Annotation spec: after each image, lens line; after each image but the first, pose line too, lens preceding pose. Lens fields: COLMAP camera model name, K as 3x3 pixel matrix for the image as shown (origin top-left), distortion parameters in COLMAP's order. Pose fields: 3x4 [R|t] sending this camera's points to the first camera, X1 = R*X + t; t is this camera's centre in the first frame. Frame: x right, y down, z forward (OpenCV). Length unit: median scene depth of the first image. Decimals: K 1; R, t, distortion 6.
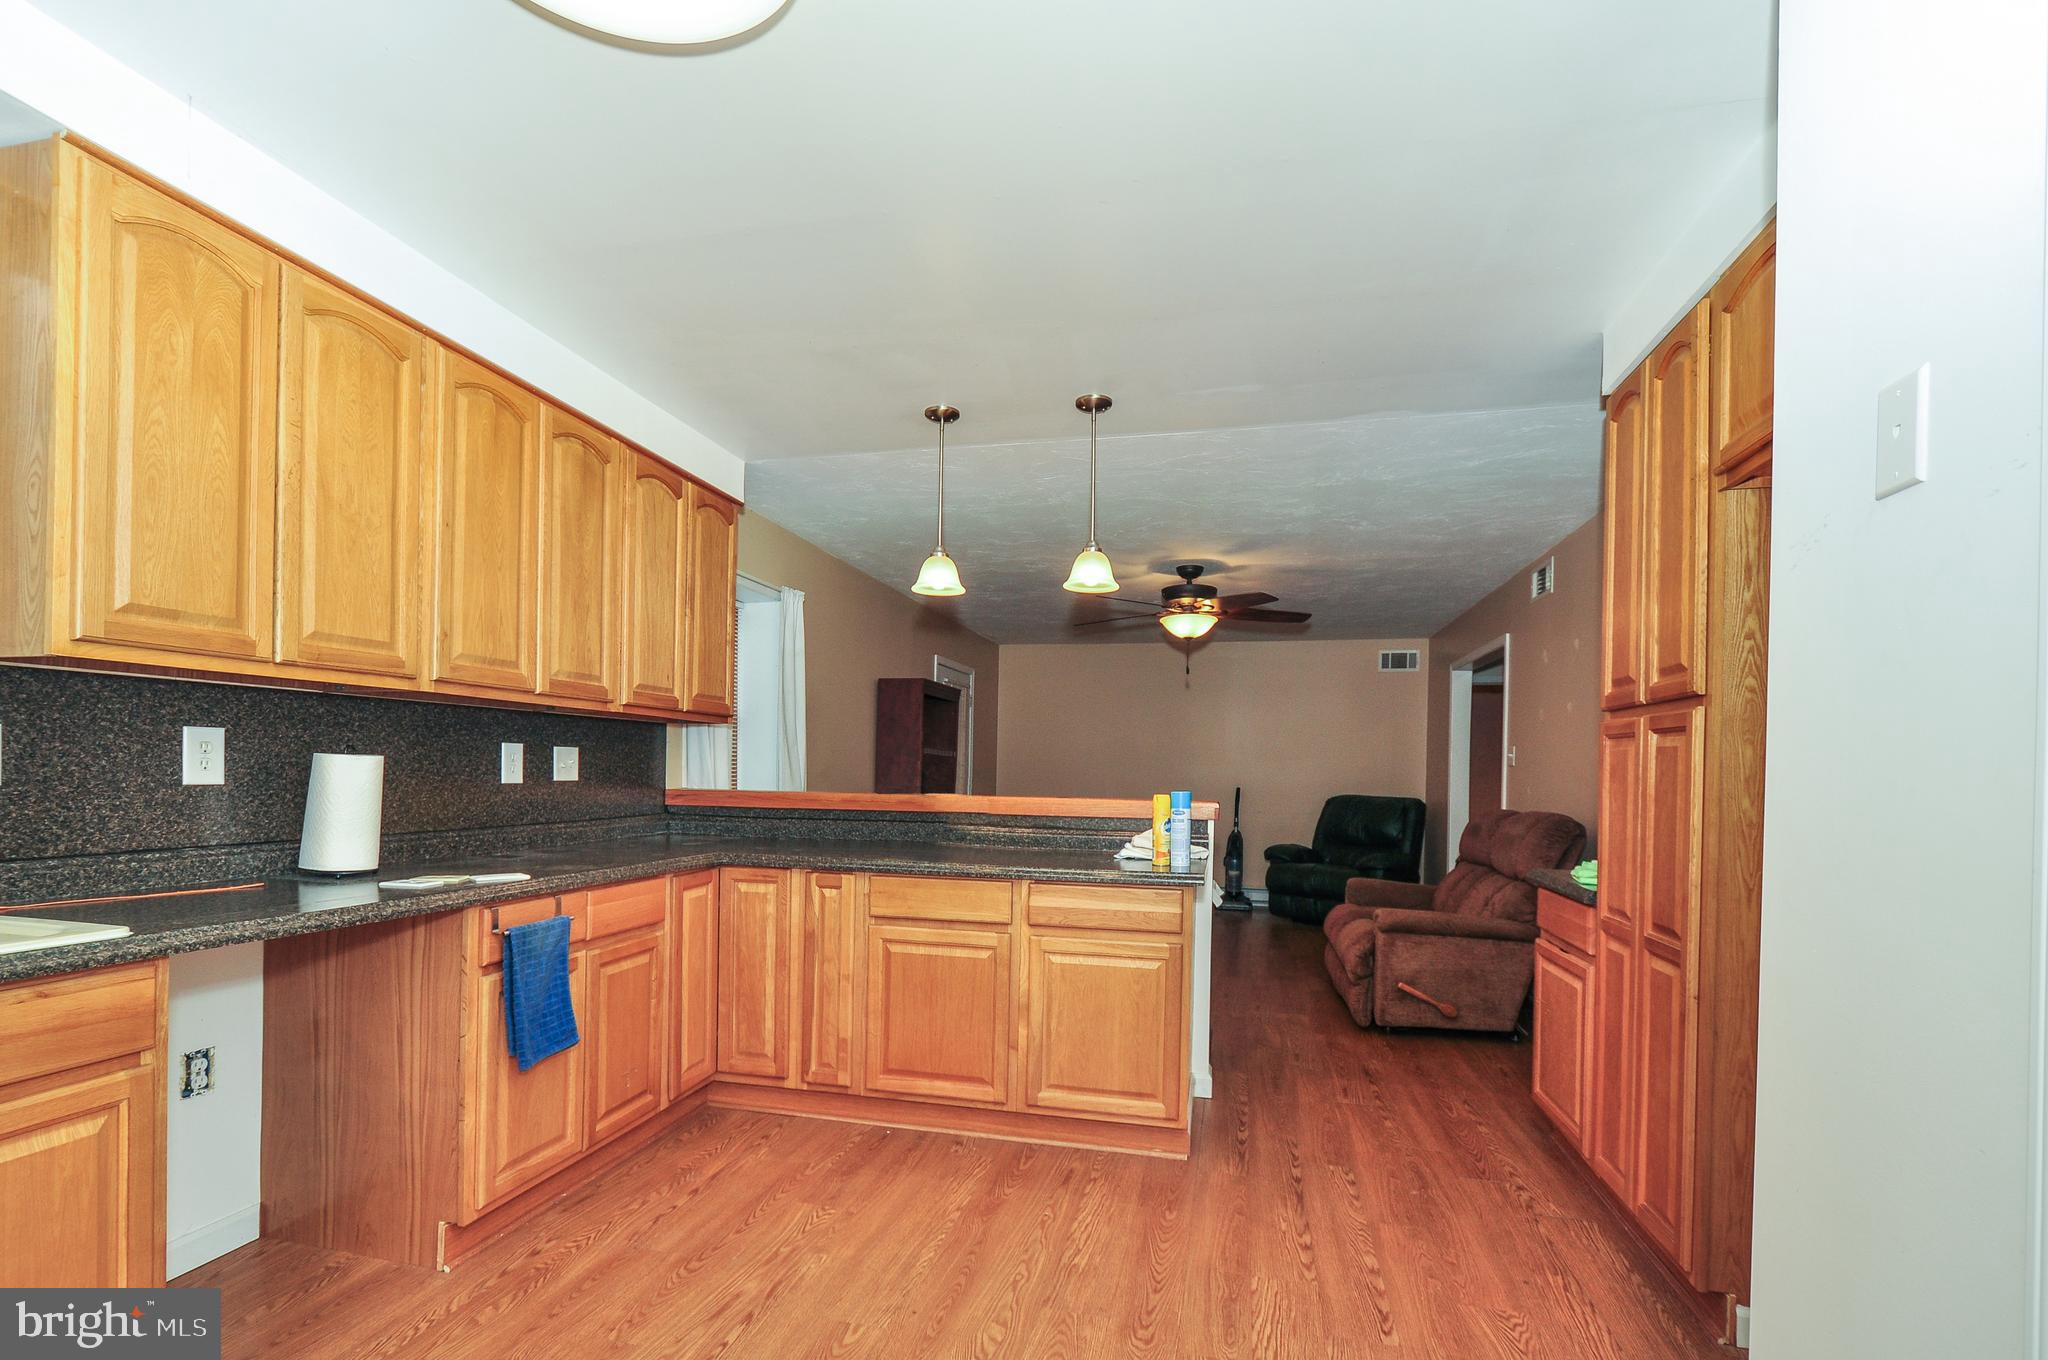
lens RADIAL K [[946.1, 0, 1024.8], [0, 946.1, 774.3], [0, 0, 1]] dist [0.001939, 0.000270]
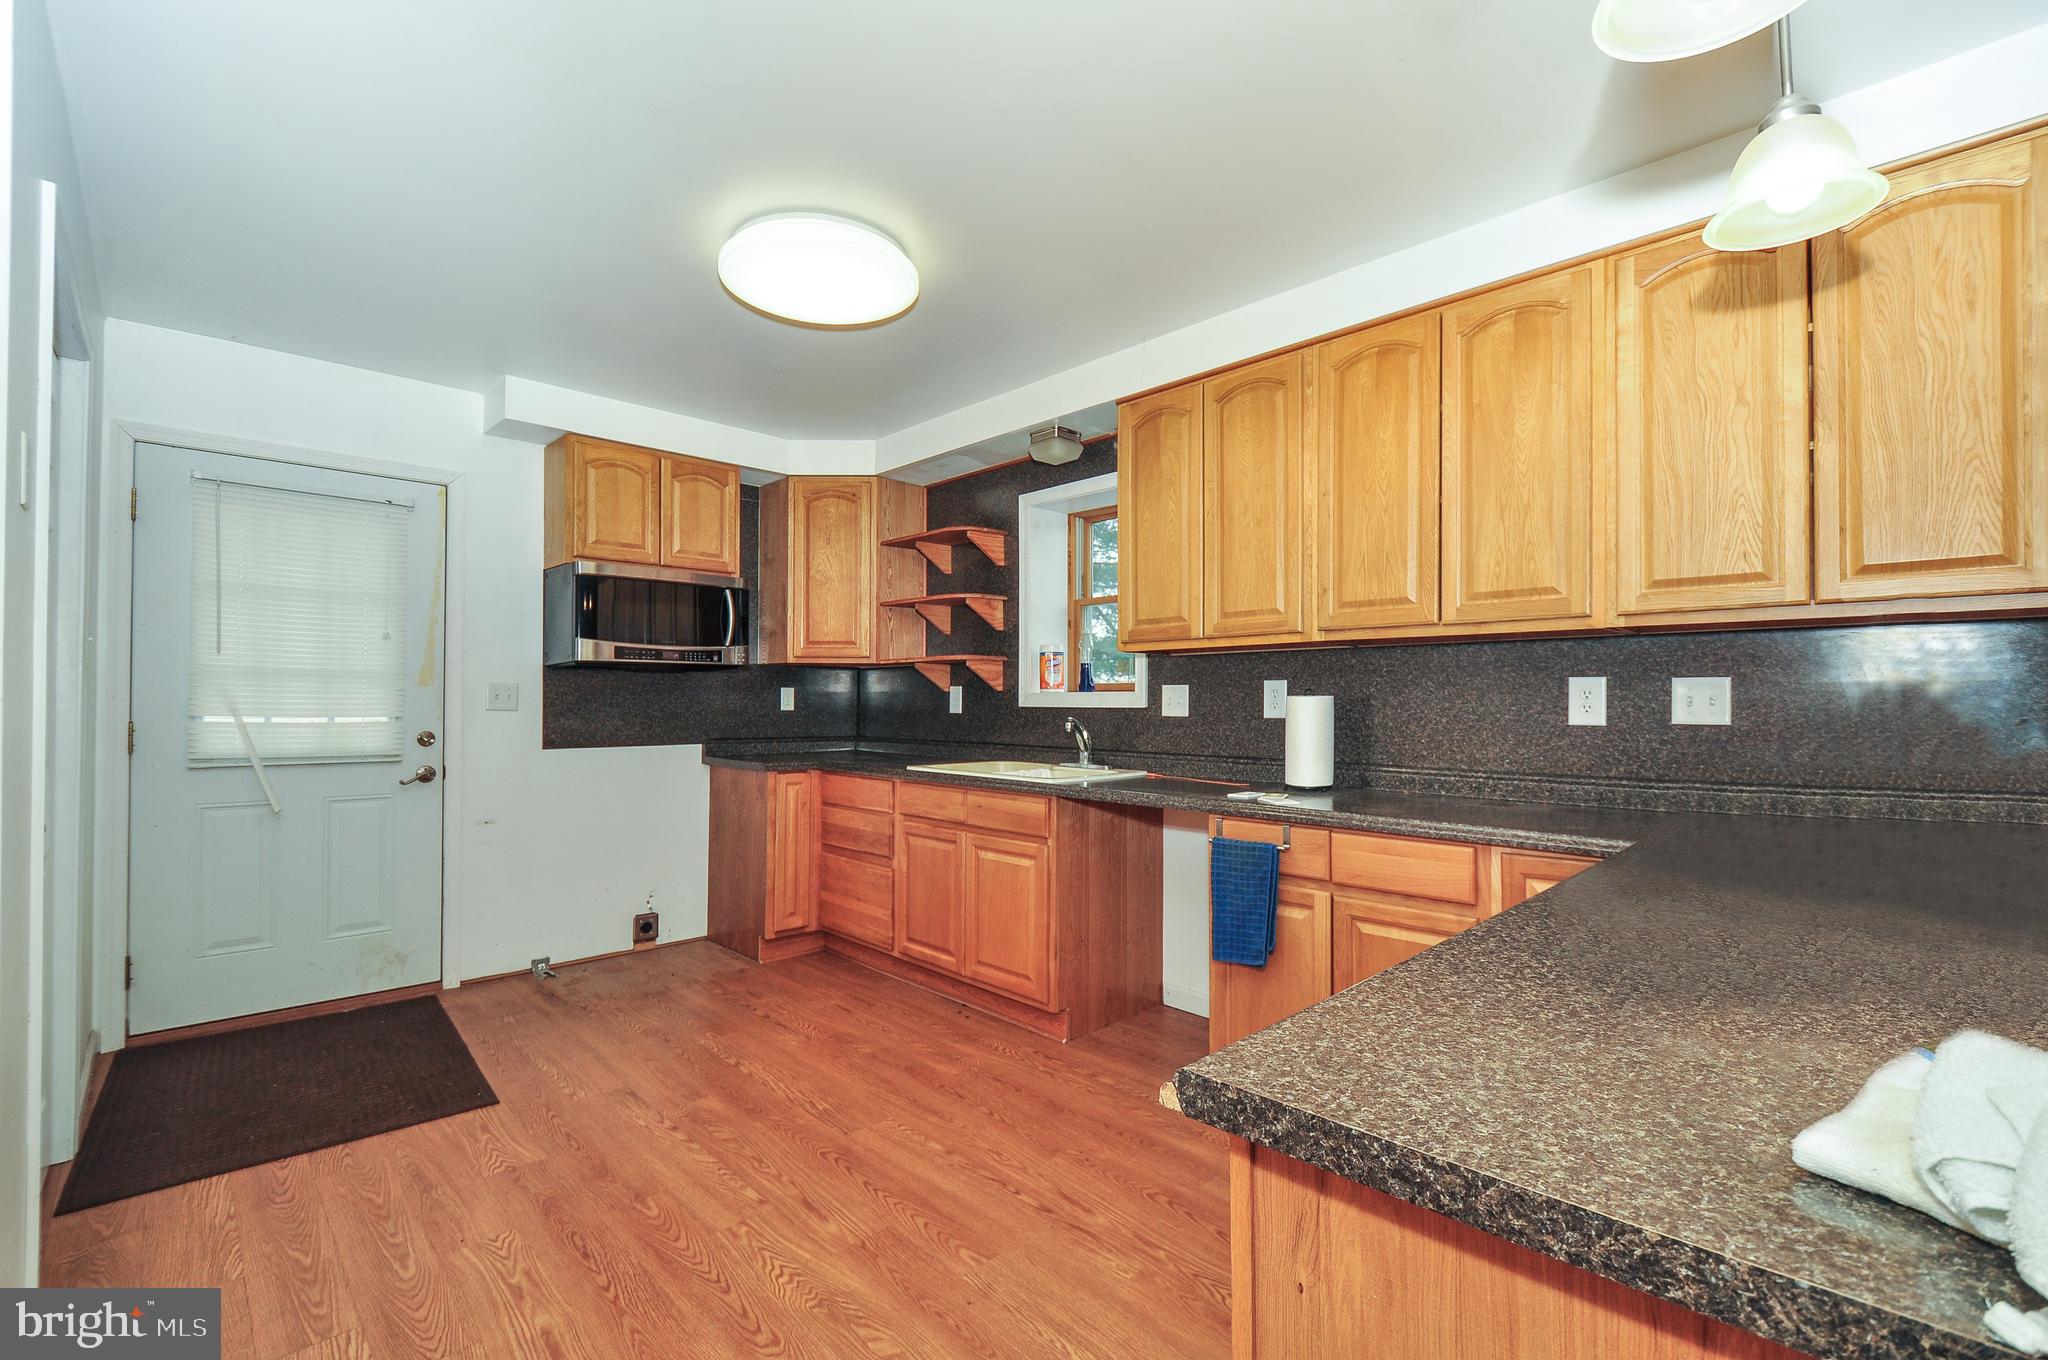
lens RADIAL K [[925.5, 0, 1024.0], [0, 925.5, 680.0], [0, 0, 1]] dist [-0.000018, 0.000009]
pose [[-0.549587, -0.041799, -0.834390, 0.450904], [-0.016233, 0.999093, -0.039358, 0.010940], [0.835279, -0.008086, -0.549767, 1.130053]]
